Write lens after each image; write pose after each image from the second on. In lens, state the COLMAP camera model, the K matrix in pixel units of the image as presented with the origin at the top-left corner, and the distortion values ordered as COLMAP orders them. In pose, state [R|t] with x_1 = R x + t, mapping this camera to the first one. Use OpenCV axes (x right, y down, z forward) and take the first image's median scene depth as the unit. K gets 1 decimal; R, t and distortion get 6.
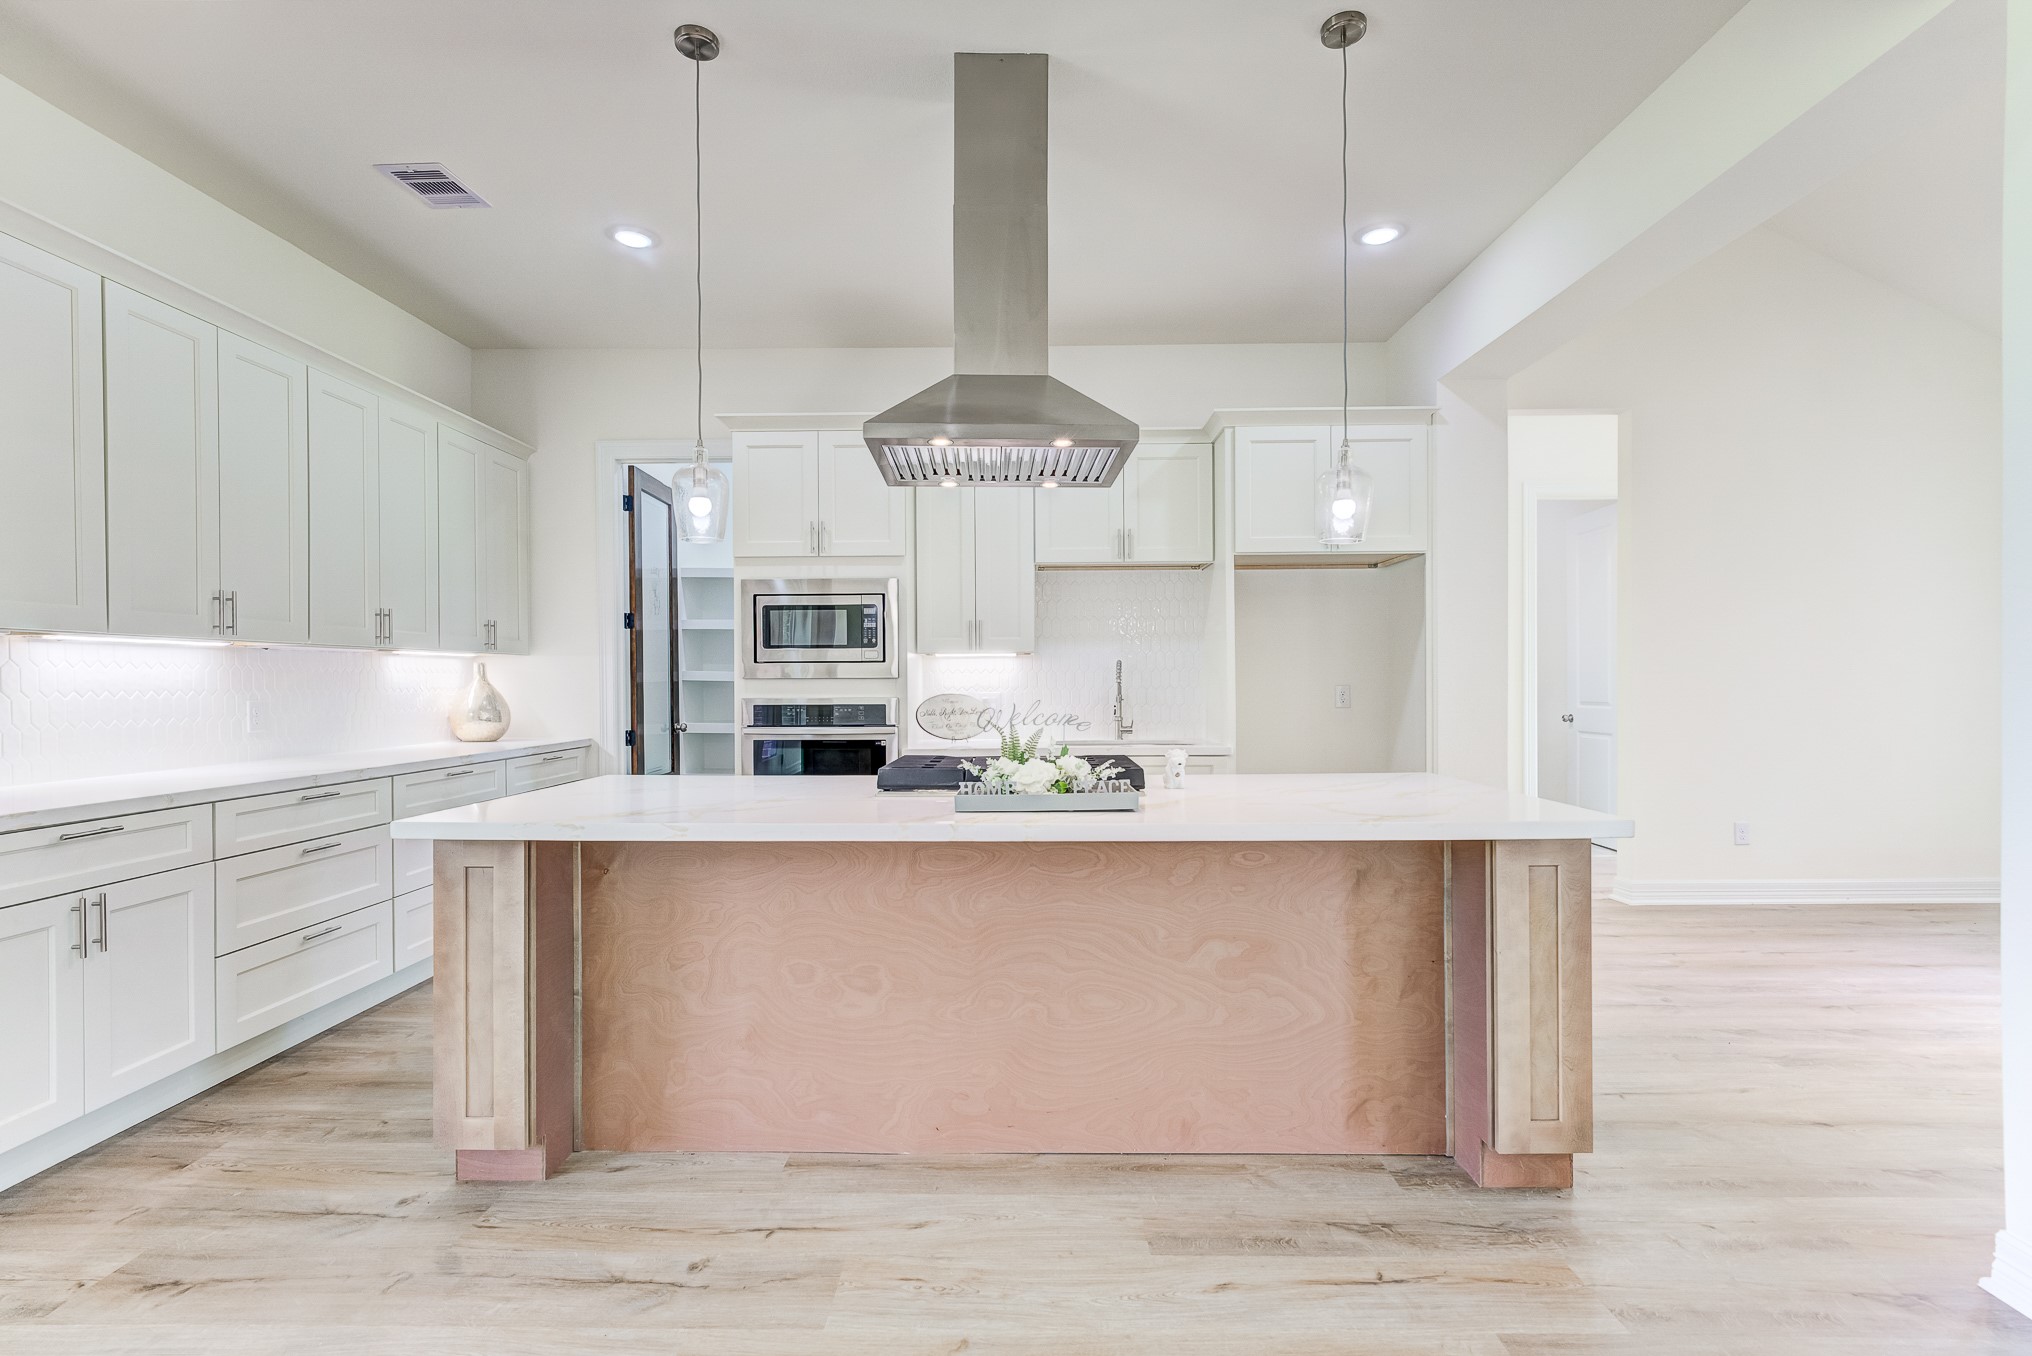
lens RADIAL K [[907.7, 0, 1014.8], [0, 907.7, 691.1], [0, 0, 1]] dist [-0.002593, -0.000125]
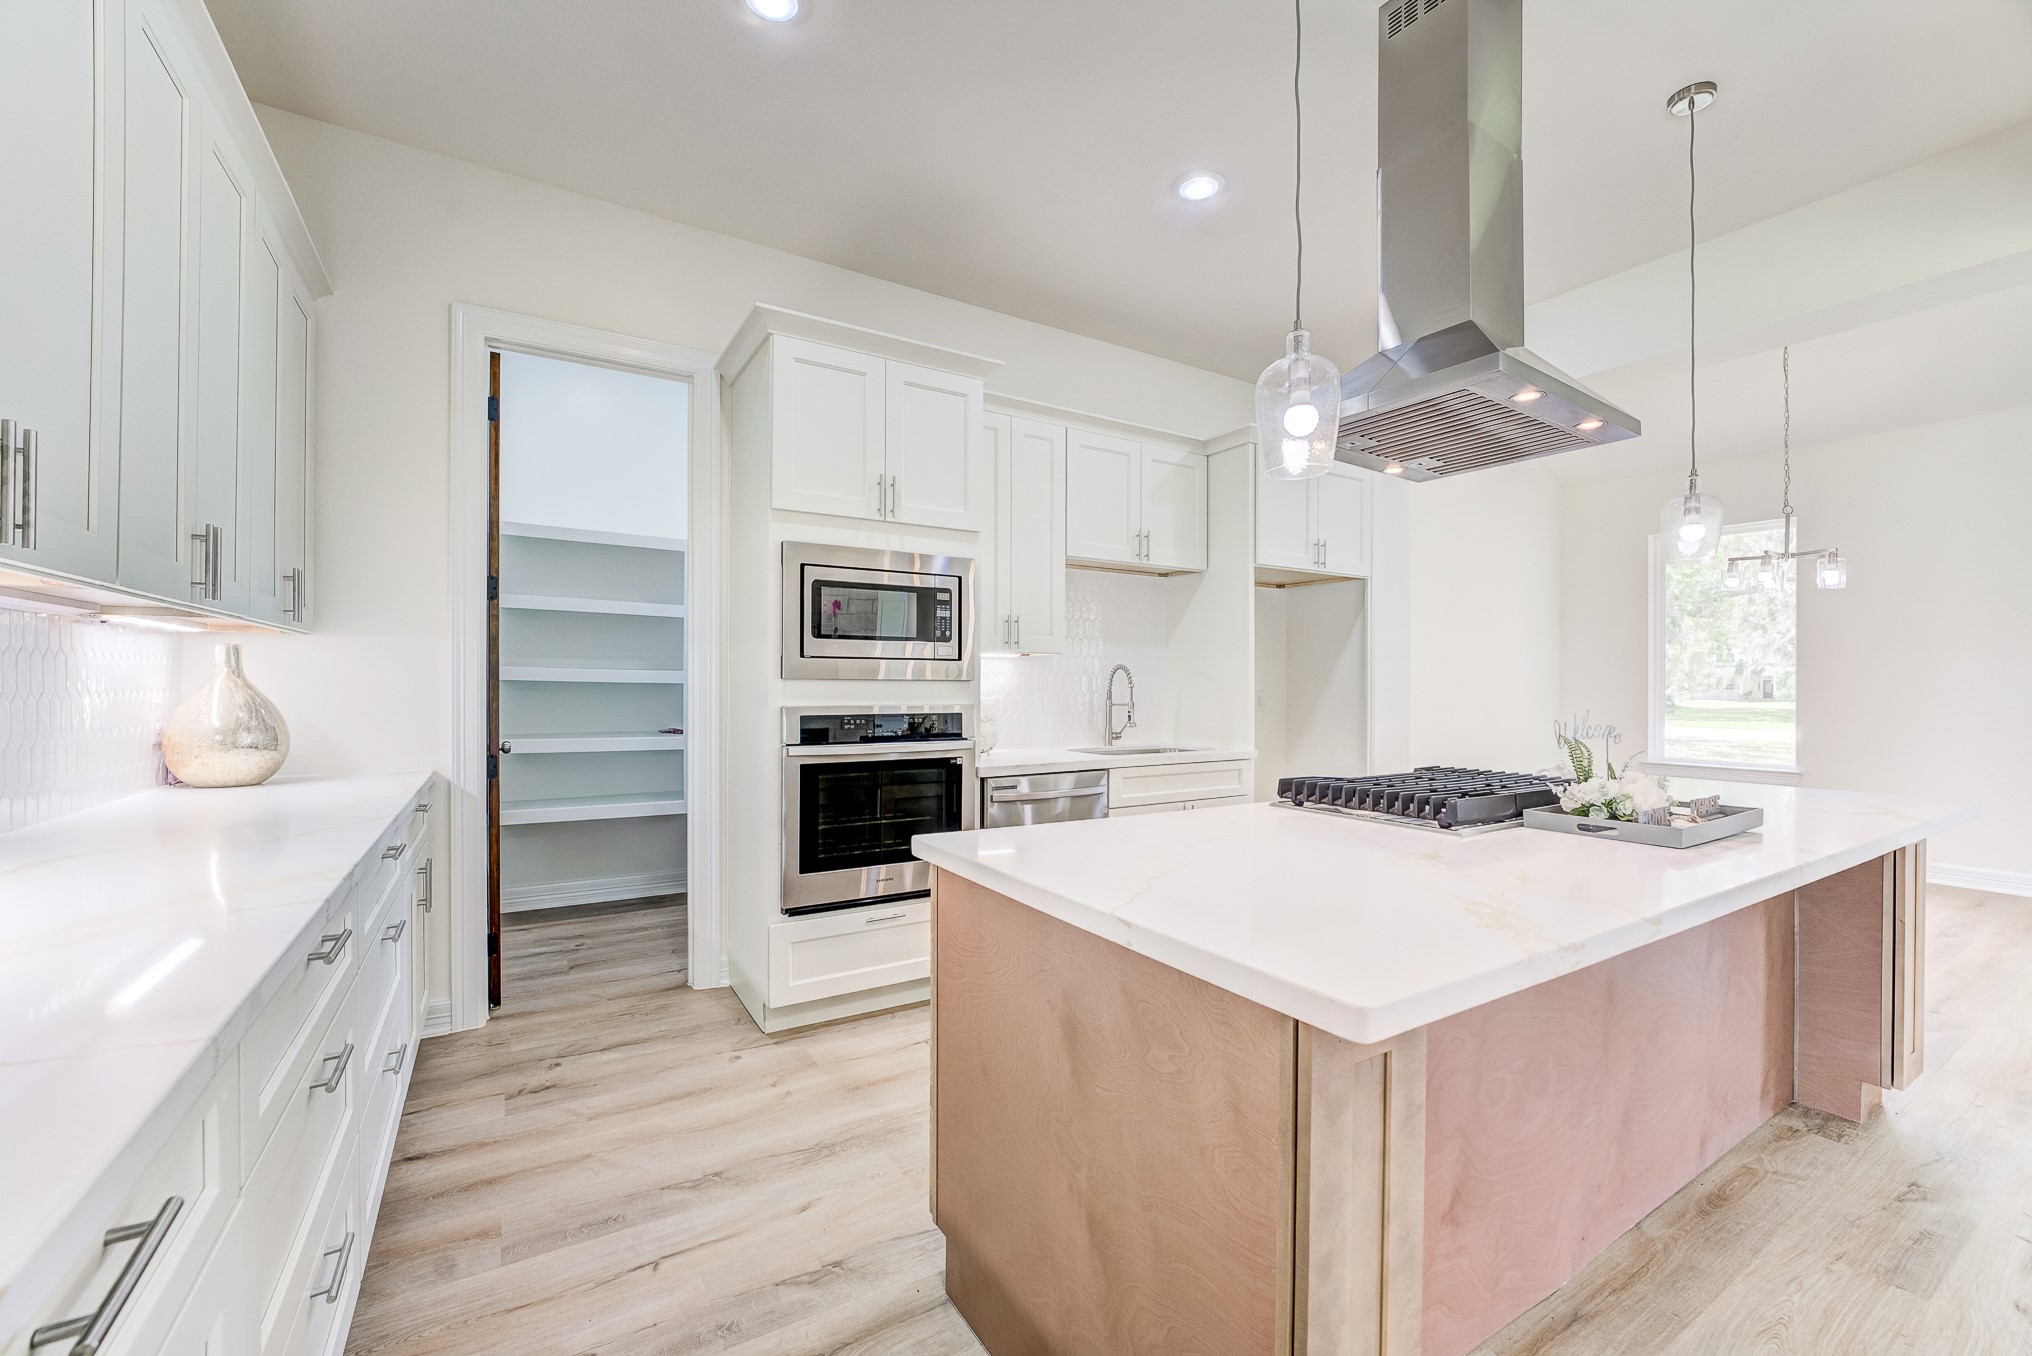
lens RADIAL K [[821.5, 0, 1001.9], [0, 821.5, 683.6], [0, 0, 1]] dist [-0.015871, 0.001236]
pose [[0.844936, 0.008364, 0.534802, -0.503304], [-0.002903, 0.999935, -0.011051, -0.003372], [-0.534859, 0.007784, 0.844905, 0.361742]]
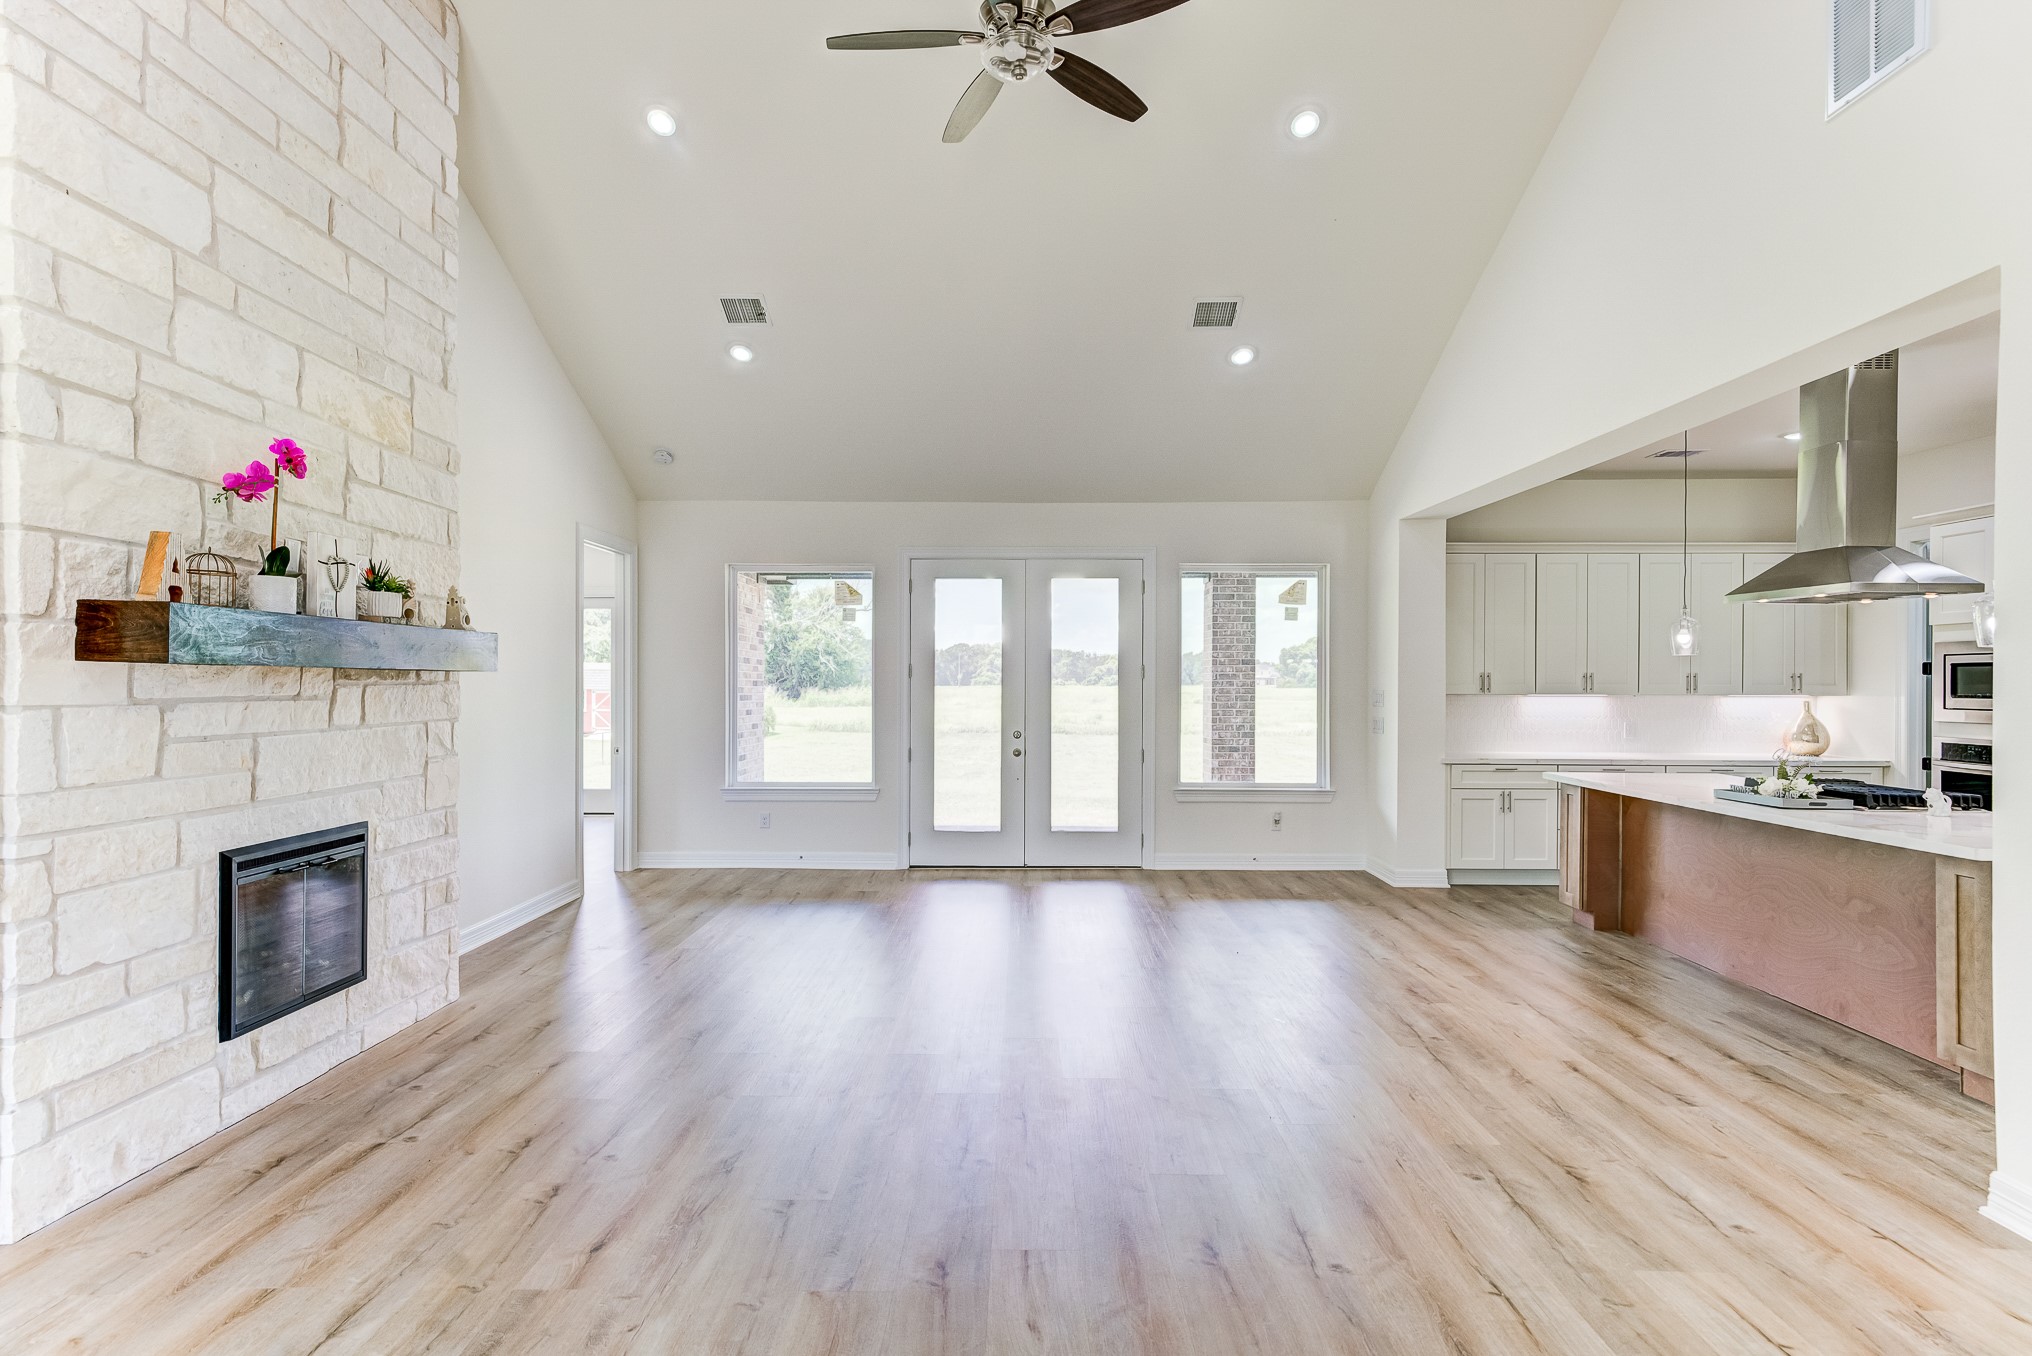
lens RADIAL K [[1004.6, 0, 1001.9], [0, 1004.6, 688.5], [0, 0, 1]] dist [0.008939, 0.000209]
pose [[0.001672, 0.013536, -0.999907, 1.109872], [-0.014211, 0.999808, 0.013511, -0.059463], [0.999898, 0.014187, 0.001864, -0.301631]]
